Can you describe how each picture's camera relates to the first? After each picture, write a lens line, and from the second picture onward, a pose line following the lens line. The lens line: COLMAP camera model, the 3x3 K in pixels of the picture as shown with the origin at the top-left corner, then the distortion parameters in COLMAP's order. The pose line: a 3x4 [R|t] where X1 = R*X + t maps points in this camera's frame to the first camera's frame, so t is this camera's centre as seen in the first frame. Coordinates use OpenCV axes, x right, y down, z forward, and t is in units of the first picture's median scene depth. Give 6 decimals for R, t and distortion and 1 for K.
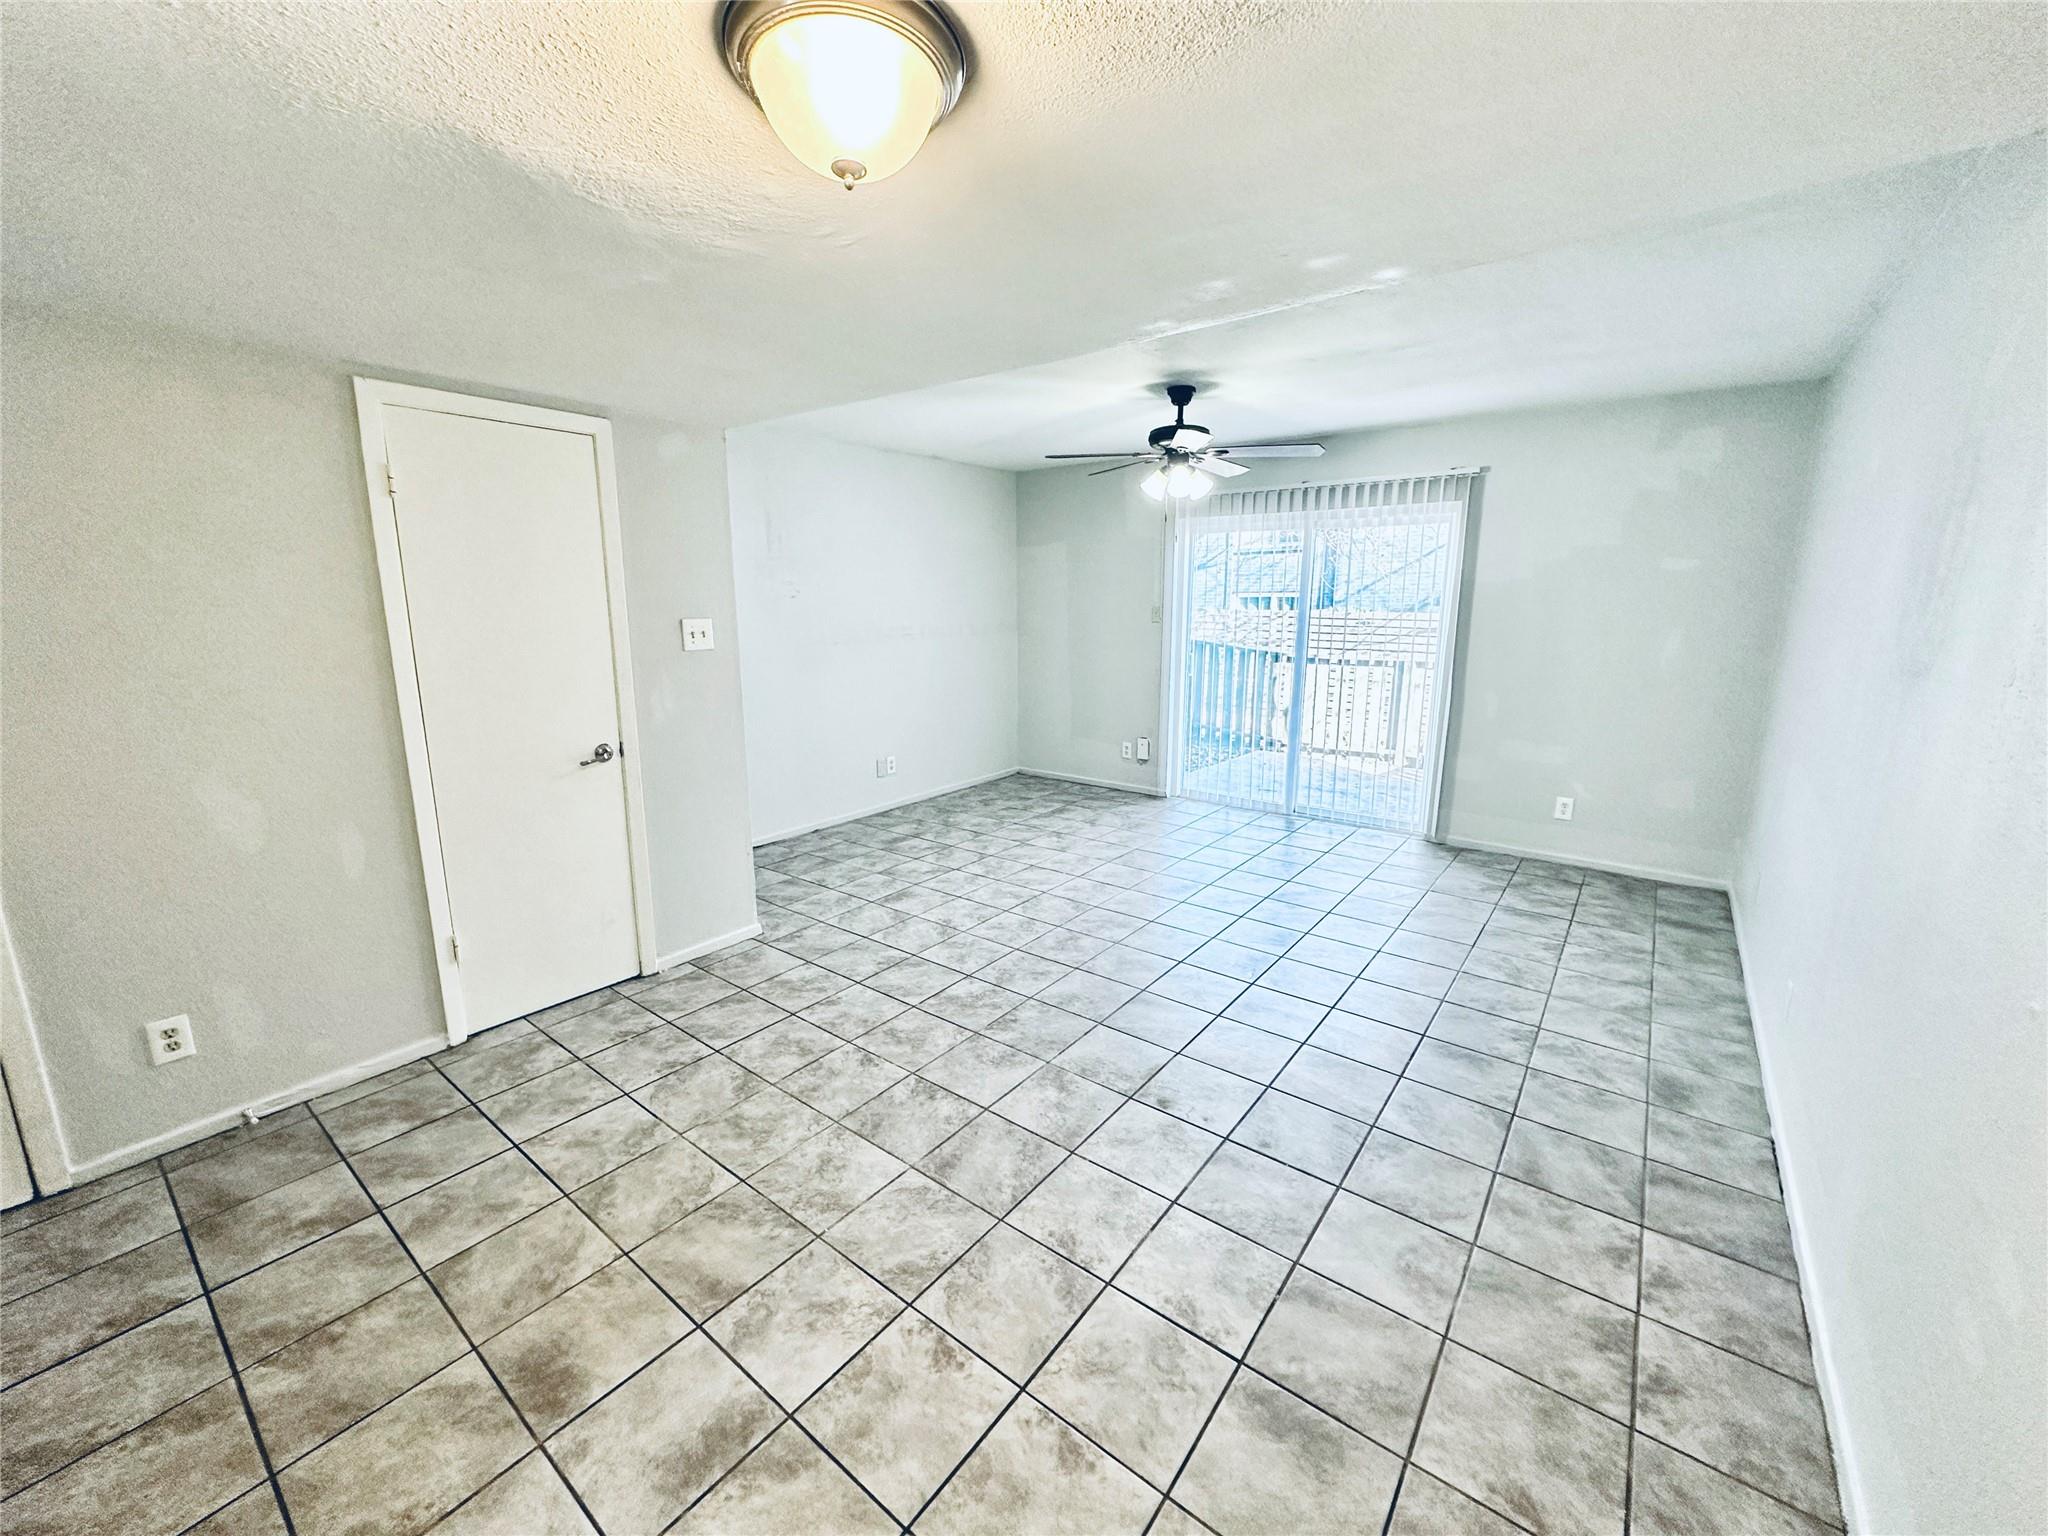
lens RADIAL K [[809.2, 0, 1021.4], [0, 809.2, 777.1], [0, 0, 1]] dist [-0.000310, 0.000130]
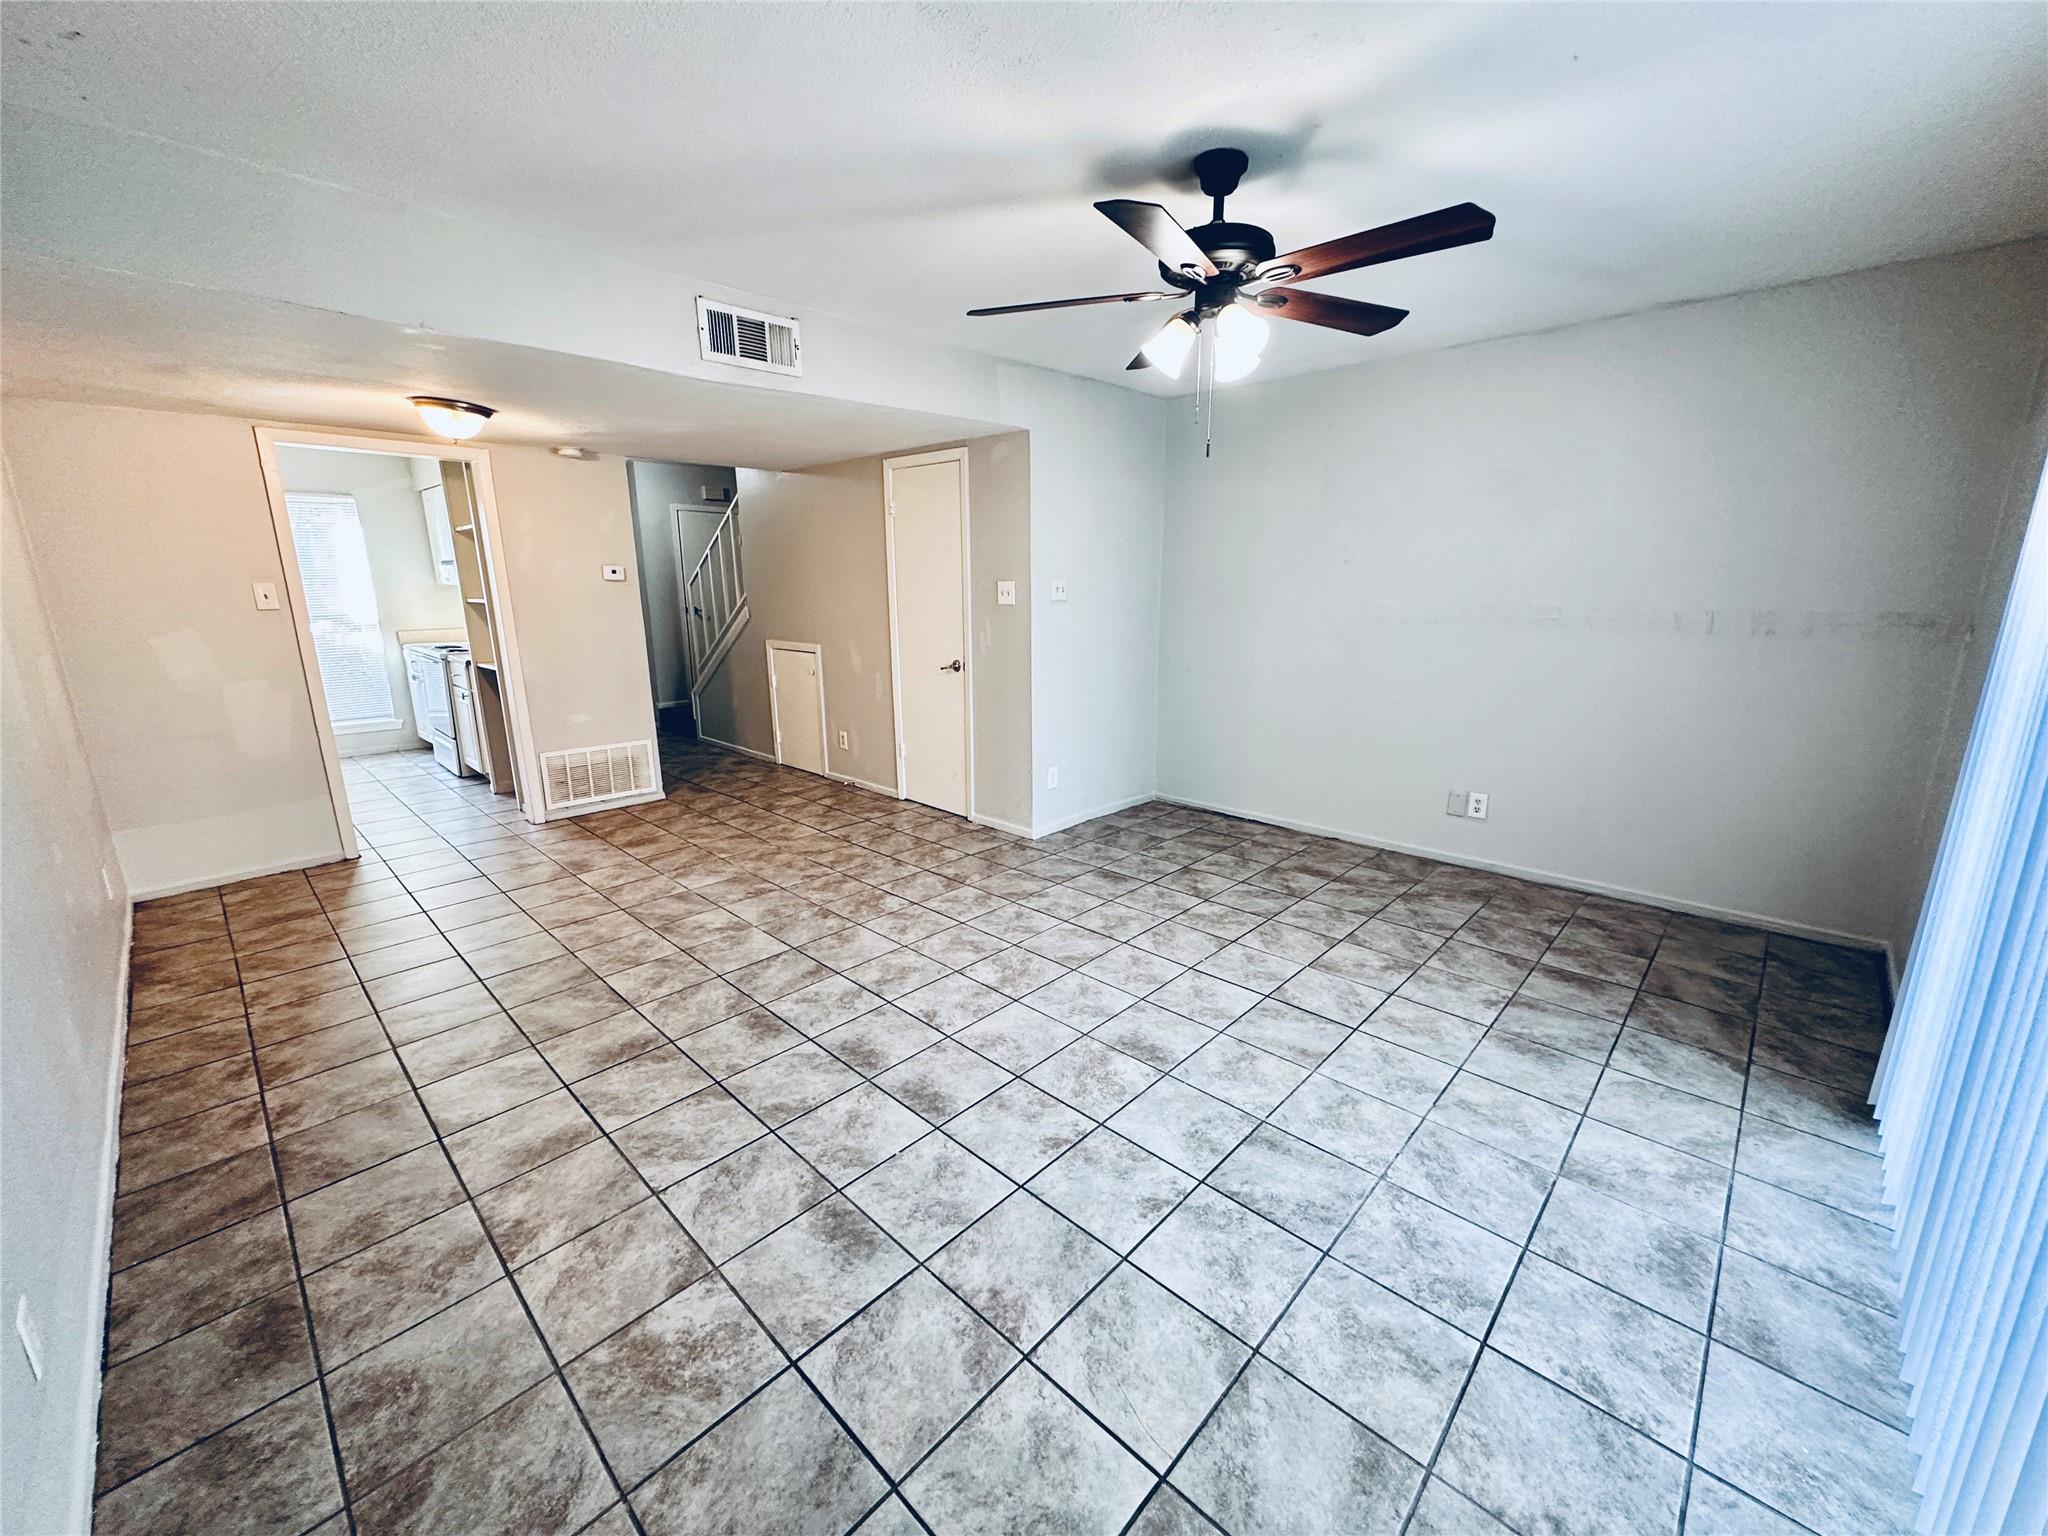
lens RADIAL K [[814.3, 0, 1022.4], [0, 814.3, 767.3], [0, 0, 1]] dist [-0.000831, 0.000239]
pose [[-0.101648, 0.232796, -0.967199, 1.111377], [-0.209940, 0.945319, 0.249593, -0.281857], [0.972416, 0.228424, -0.047217, 1.327593]]
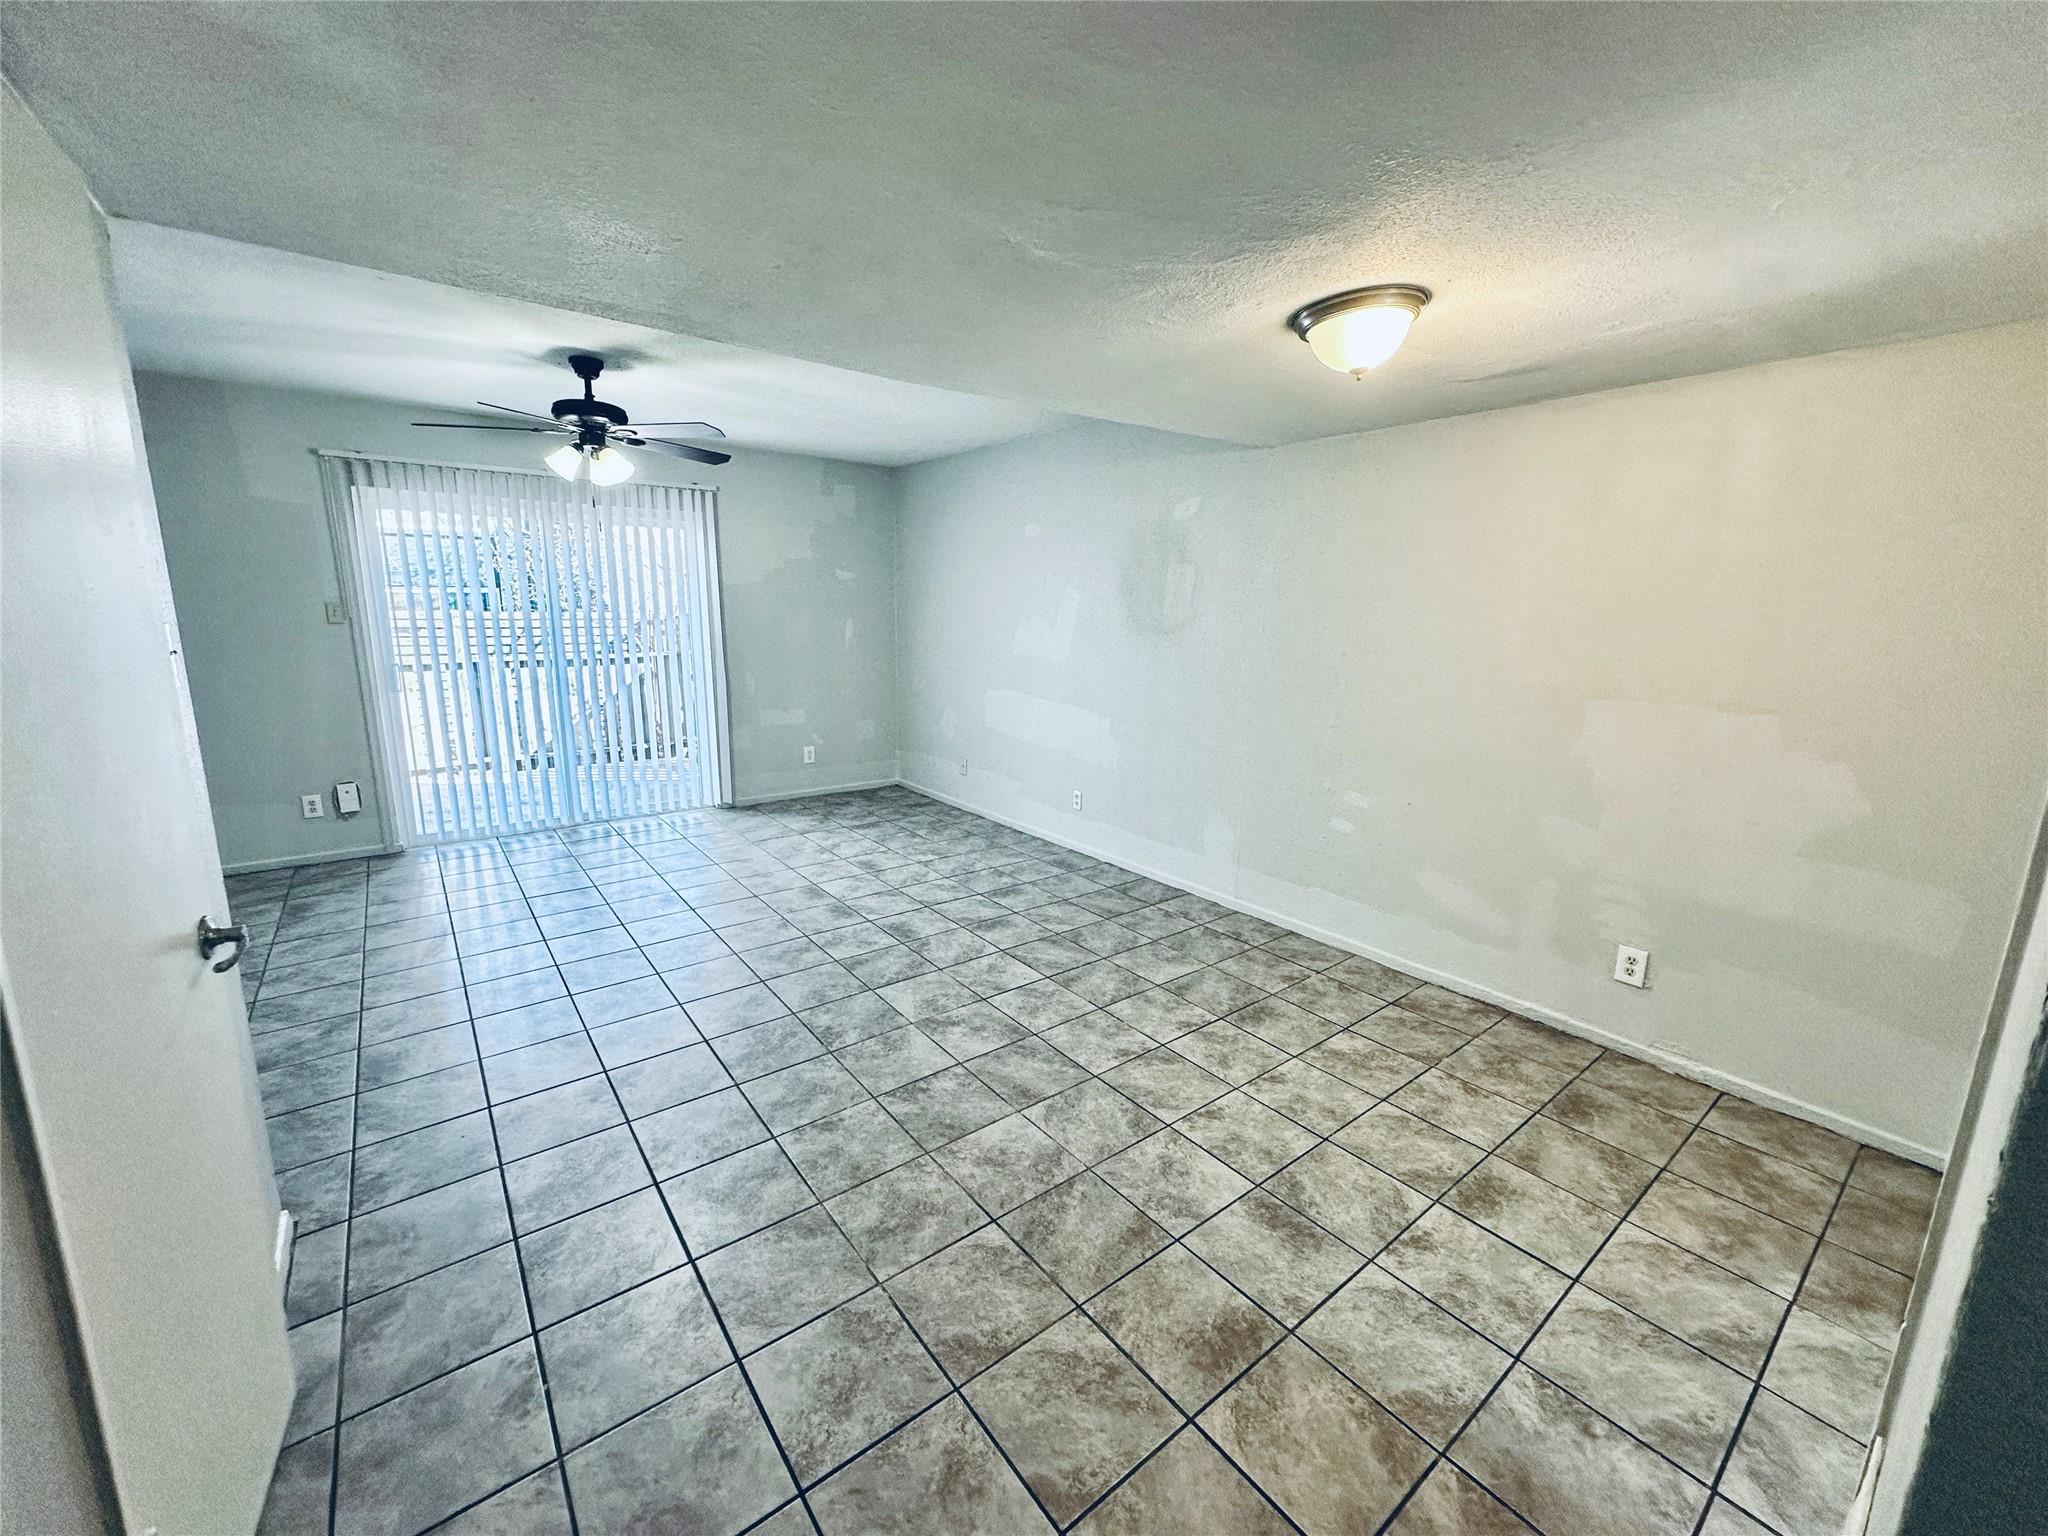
lens RADIAL K [[814.3, 0, 1022.4], [0, 814.3, 767.3], [0, 0, 1]] dist [-0.000831, 0.000239]
pose [[0.248927, -0.186772, 0.950343, -0.843057], [0.196665, 0.970535, 0.139228, -0.095354], [-0.948345, 0.152242, 0.278324, 0.473337]]
